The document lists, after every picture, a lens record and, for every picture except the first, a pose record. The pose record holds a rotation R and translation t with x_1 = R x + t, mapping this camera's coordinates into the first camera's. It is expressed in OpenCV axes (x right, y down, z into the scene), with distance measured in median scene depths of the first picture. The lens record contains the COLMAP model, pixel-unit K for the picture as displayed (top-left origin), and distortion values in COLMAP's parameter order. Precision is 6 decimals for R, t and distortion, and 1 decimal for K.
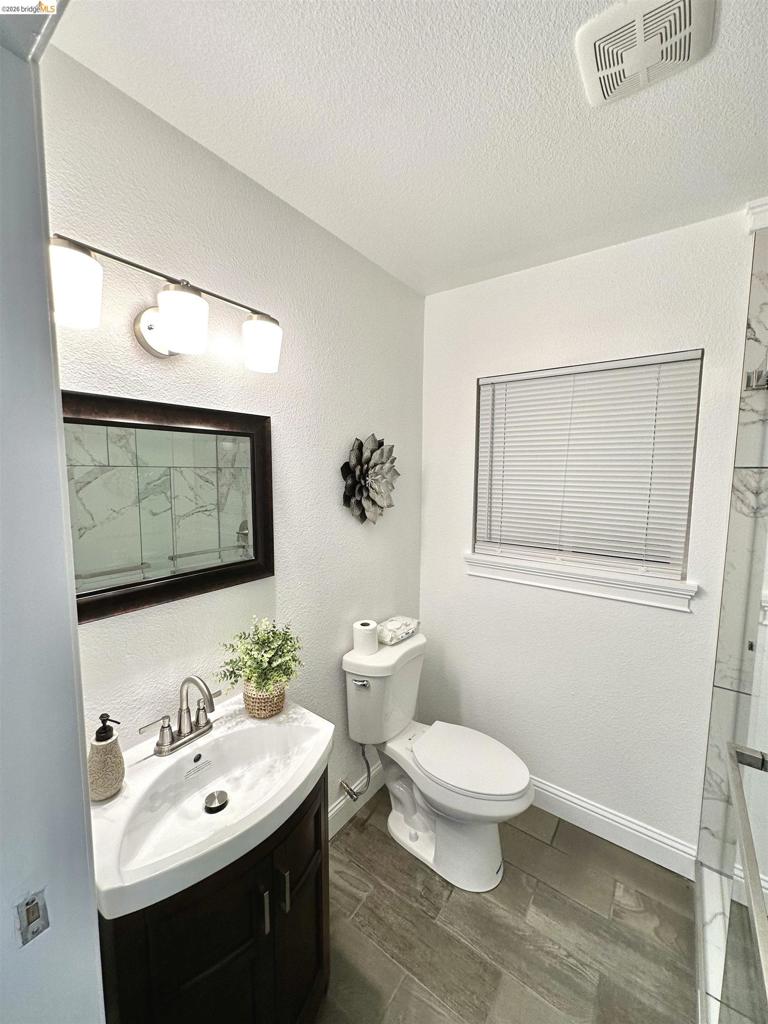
lens RADIAL K [[410.3, 0, 384.0], [0, 410.3, 512.0], [0, 0, 1]] dist [0.001579, 0.000349]
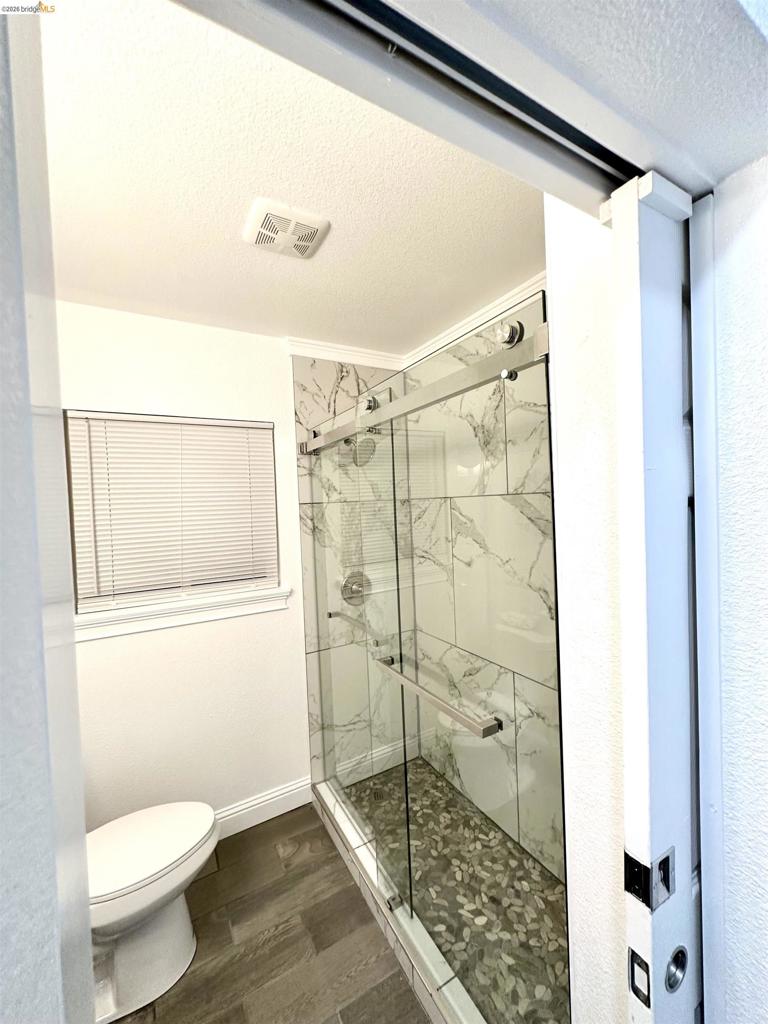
lens RADIAL K [[410.3, 0, 384.0], [0, 410.3, 512.0], [0, 0, 1]] dist [0.001579, 0.000349]
pose [[0.406928, -0.044985, 0.912352, -0.384052], [0.134114, 0.990905, -0.010959, -0.019118], [-0.903561, 0.126819, 0.409260, 0.099337]]
